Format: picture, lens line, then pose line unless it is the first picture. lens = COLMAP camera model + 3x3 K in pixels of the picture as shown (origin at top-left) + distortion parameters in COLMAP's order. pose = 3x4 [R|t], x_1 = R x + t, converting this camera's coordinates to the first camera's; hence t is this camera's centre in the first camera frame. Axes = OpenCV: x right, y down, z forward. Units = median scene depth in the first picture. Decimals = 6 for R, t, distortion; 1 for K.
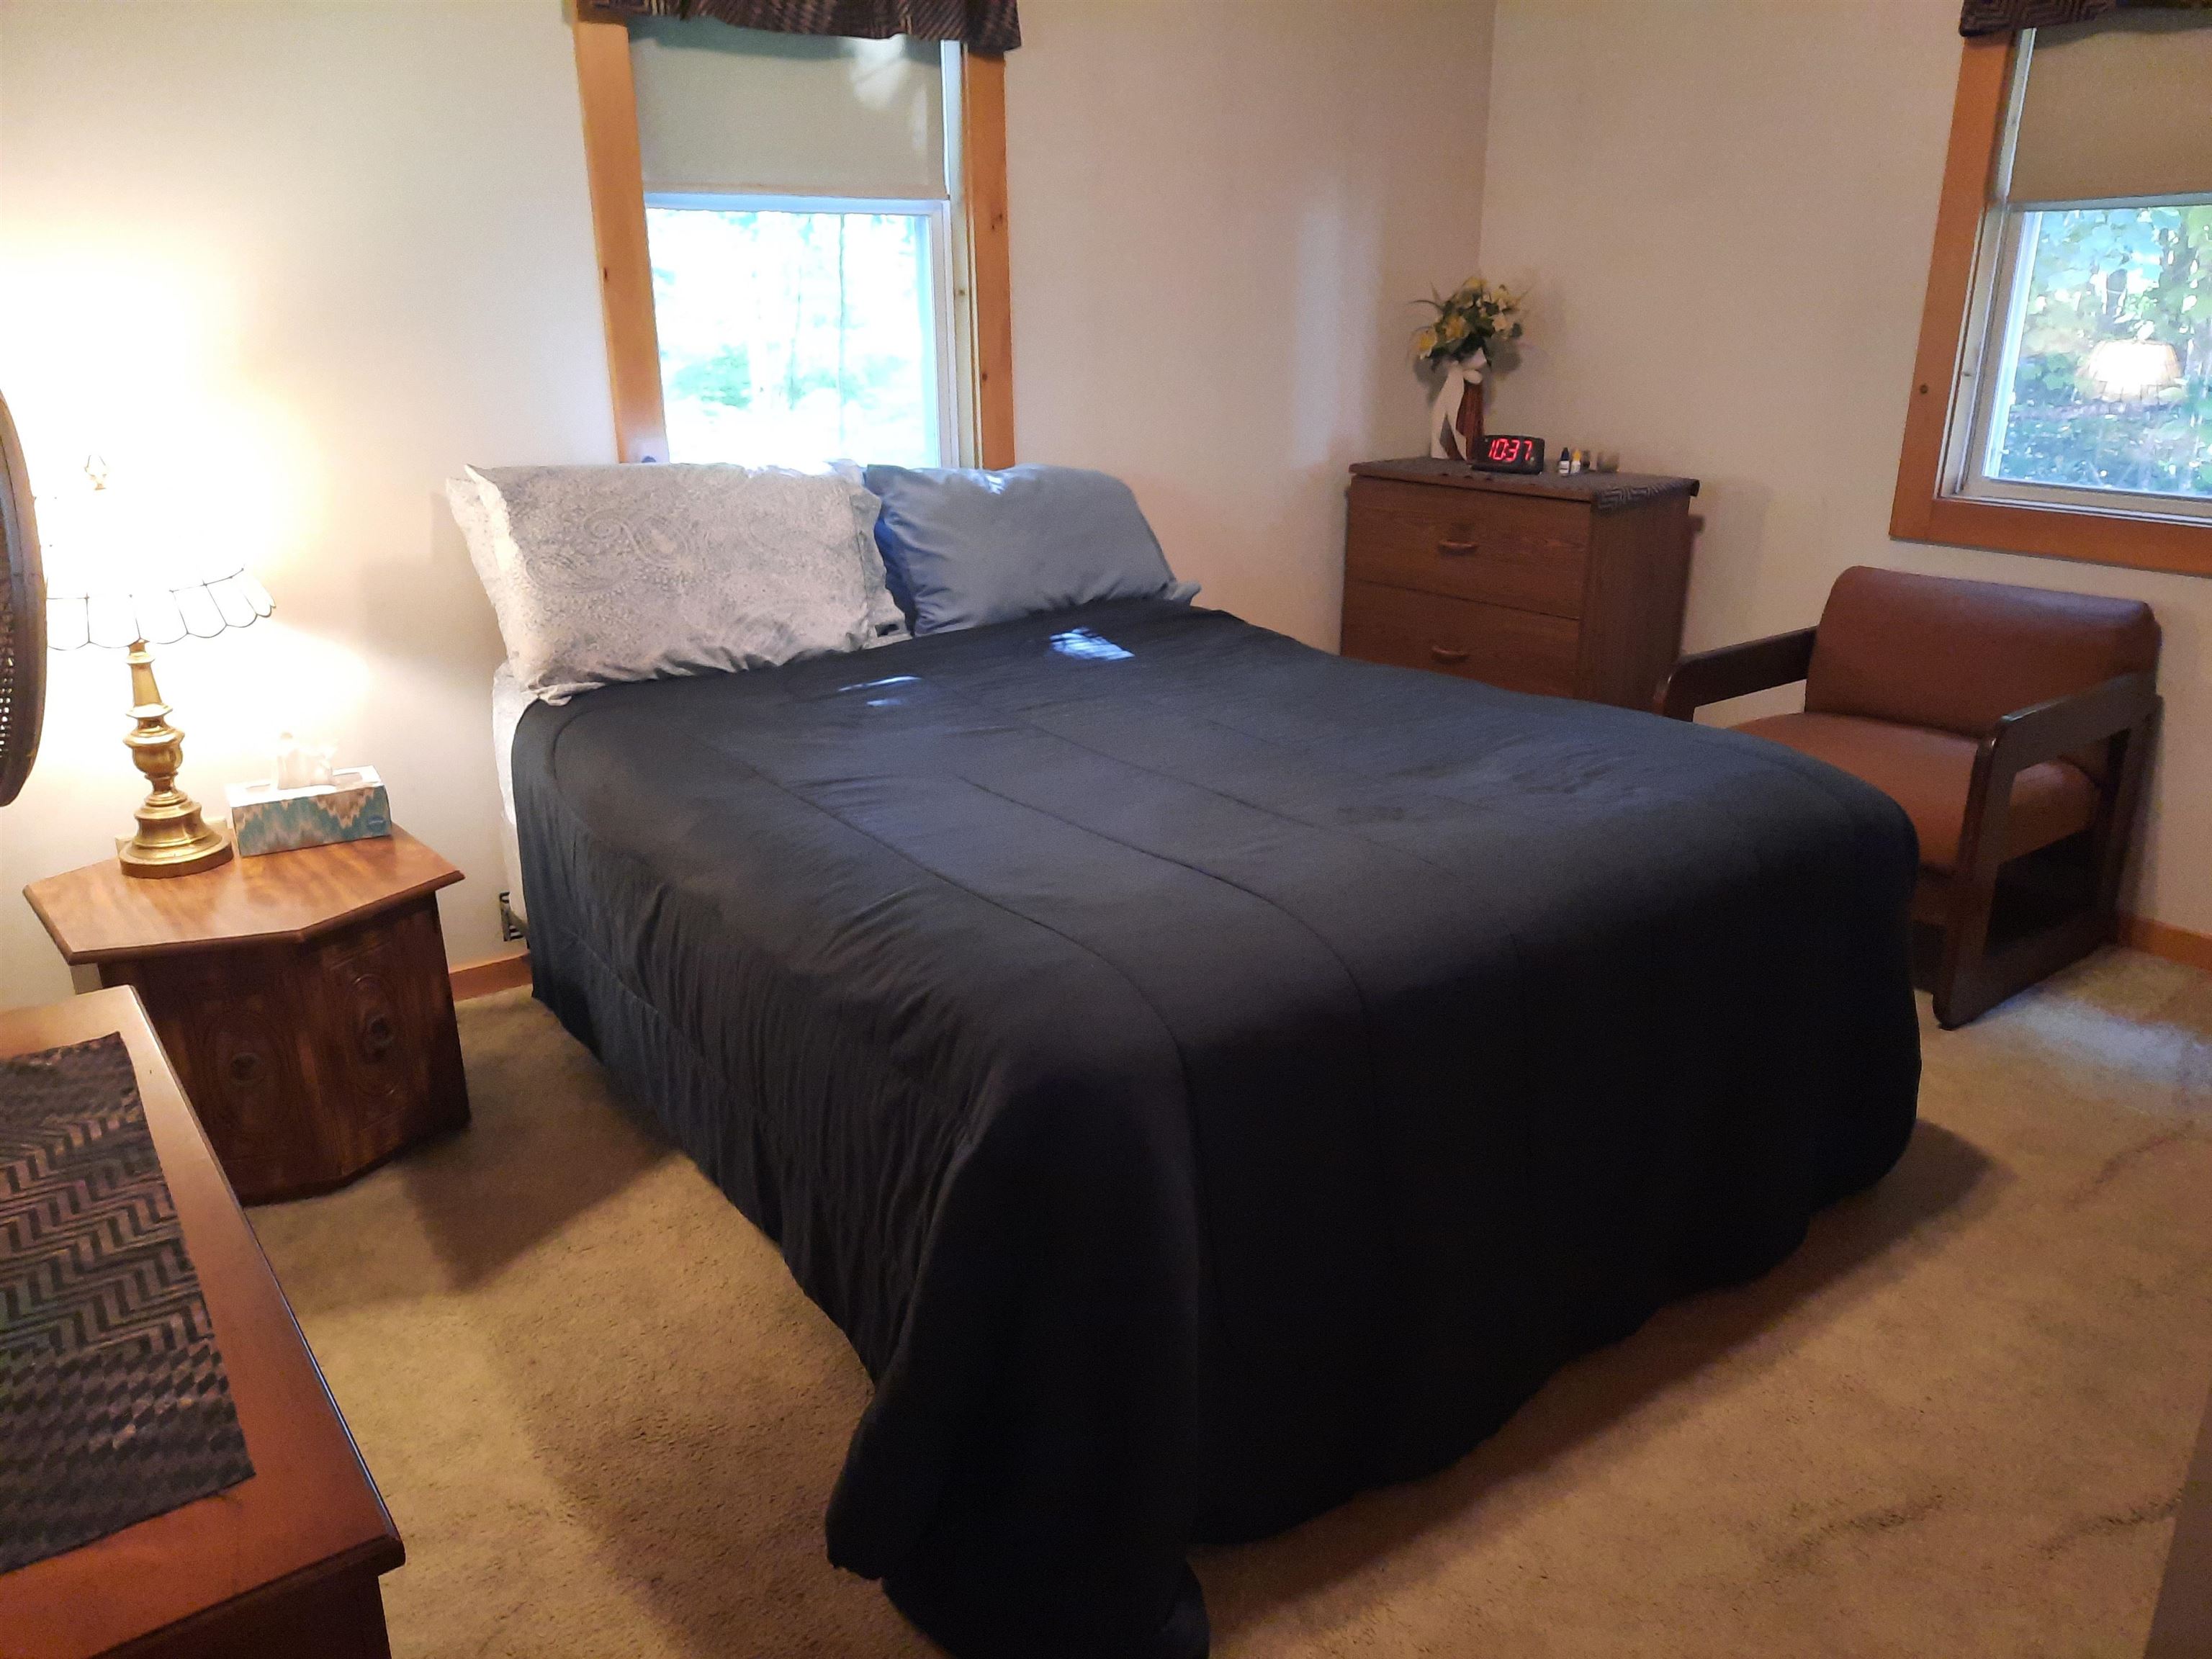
lens RADIAL K [[1578.1, 0, 1094.9], [0, 1578.1, 840.3], [0, 0, 1]] dist [0.030907, -0.046697]
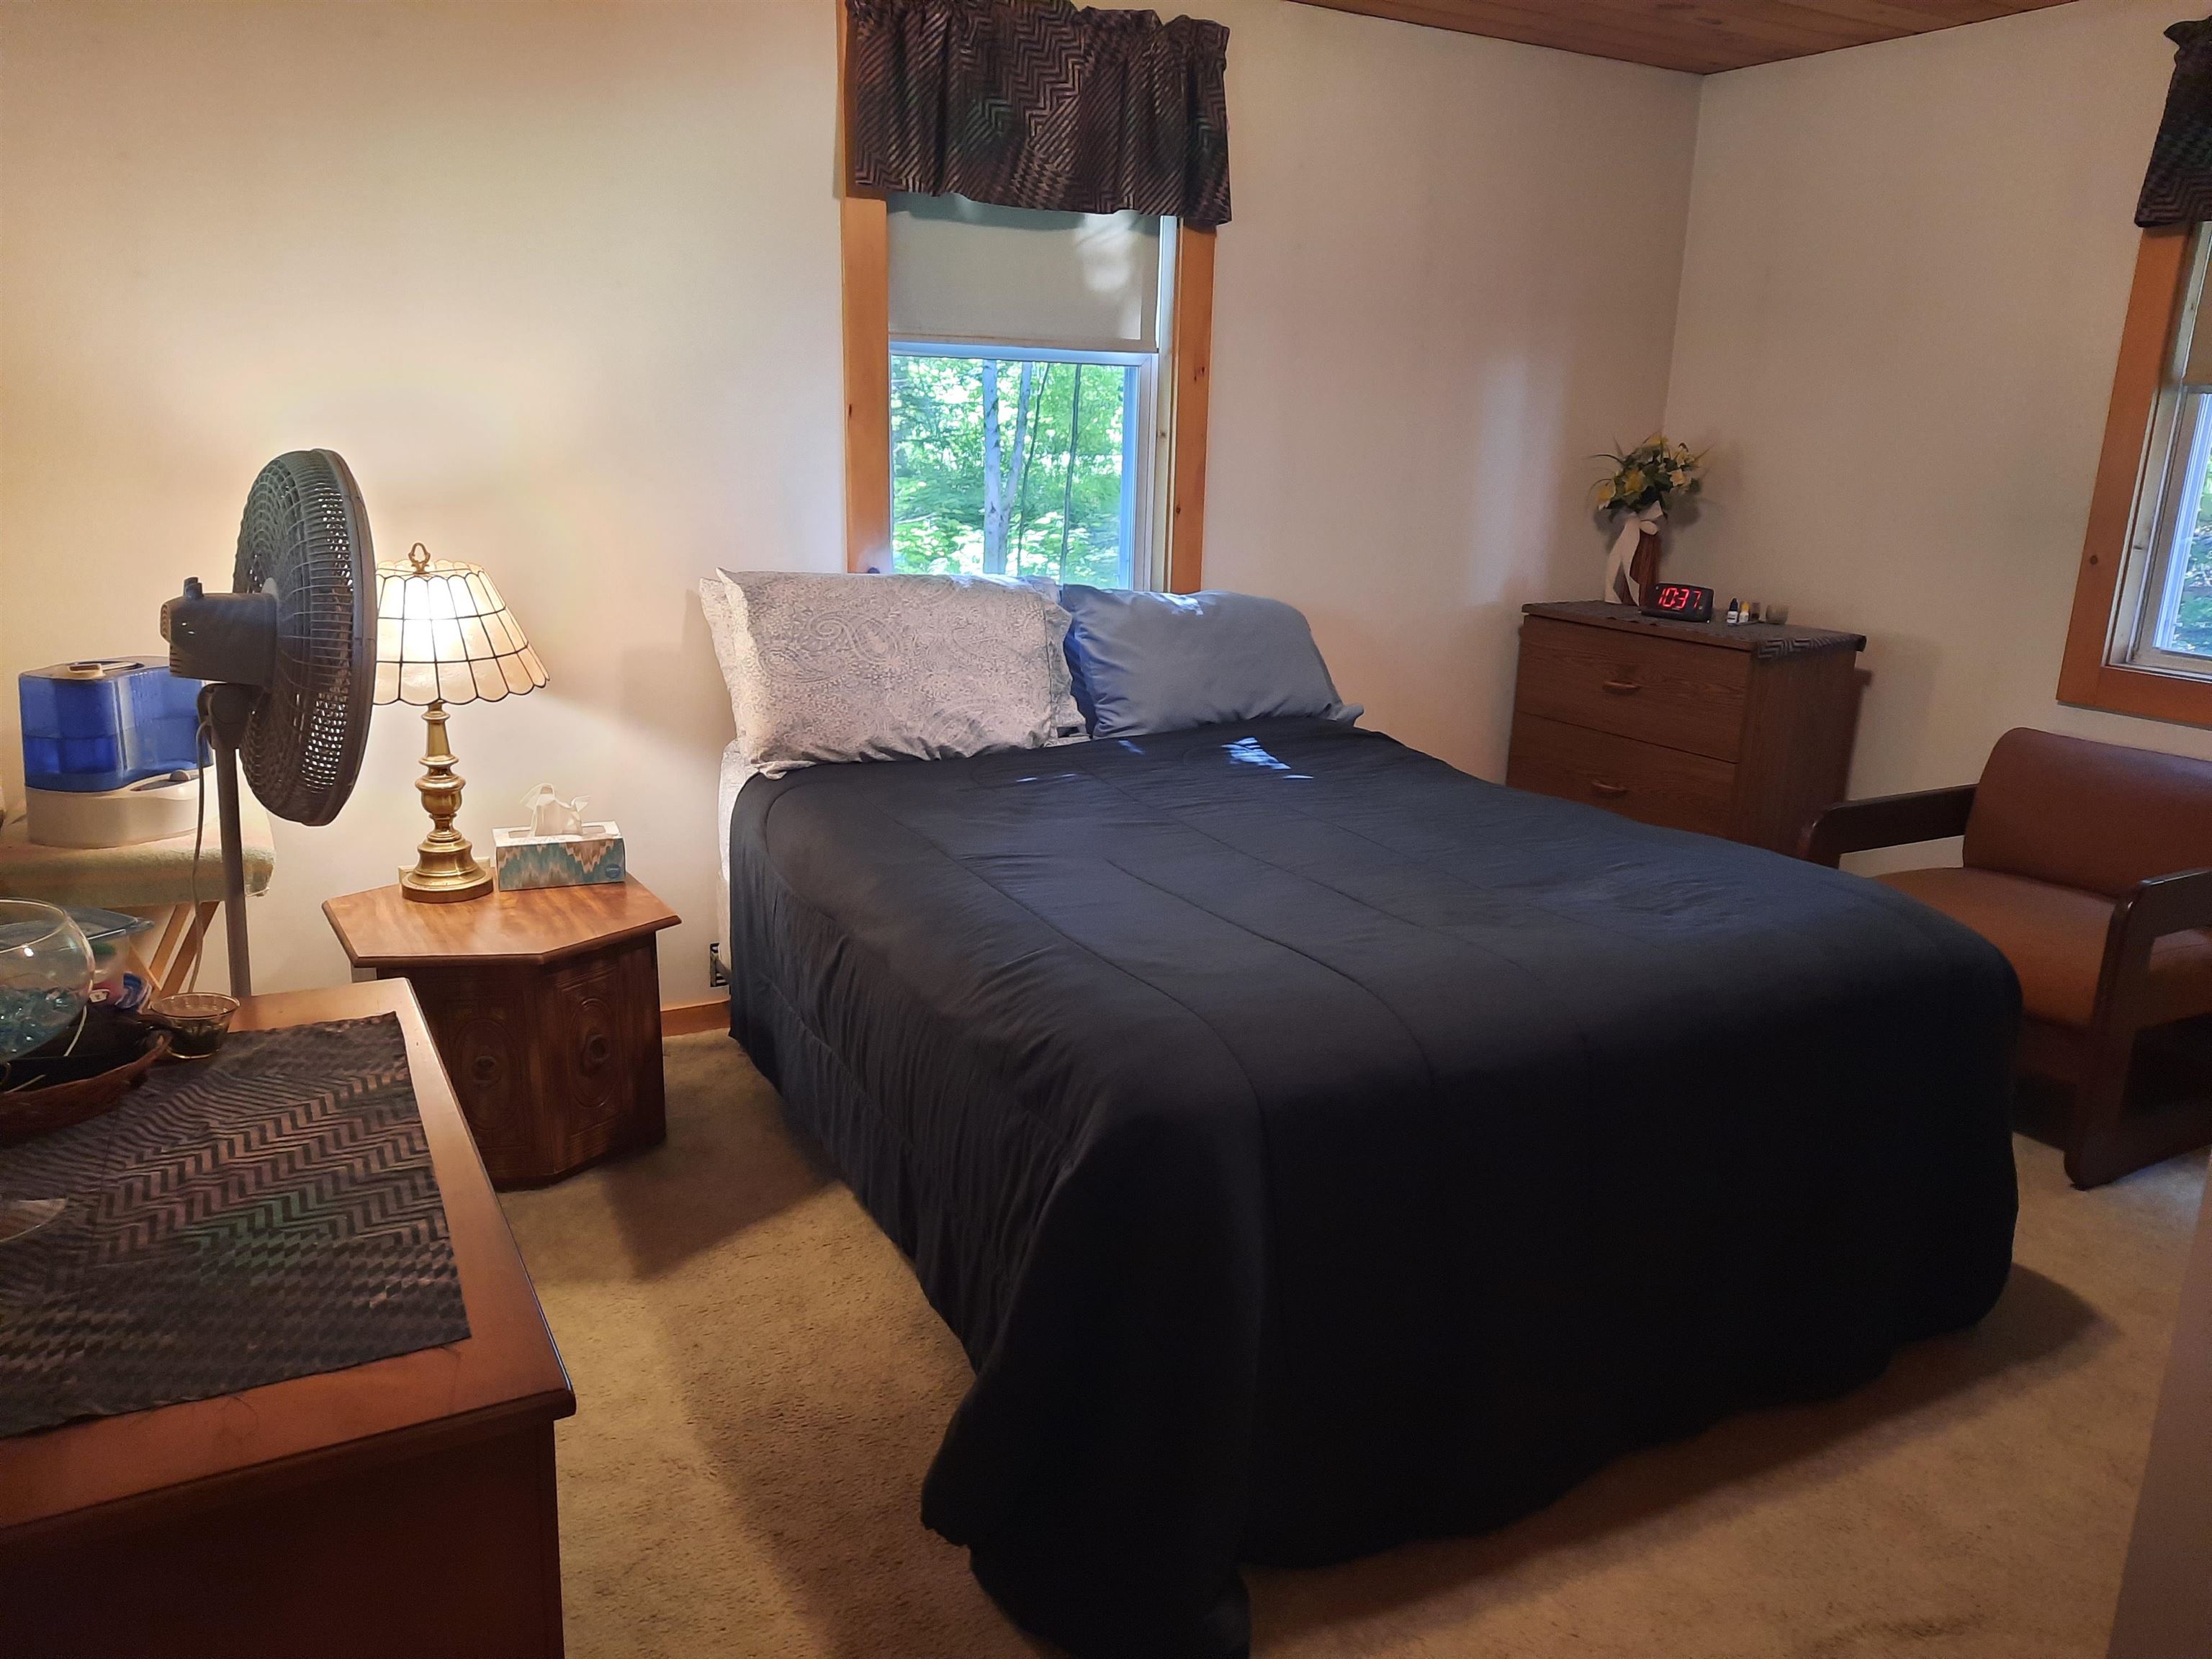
lens RADIAL K [[1578.1, 0, 1094.9], [0, 1578.1, 840.3], [0, 0, 1]] dist [0.030907, -0.046697]
pose [[0.988697, 0.068794, -0.133213, 0.045934], [-0.078507, 0.994517, -0.069089, 0.020151], [0.127730, 0.078766, 0.988676, -0.096304]]
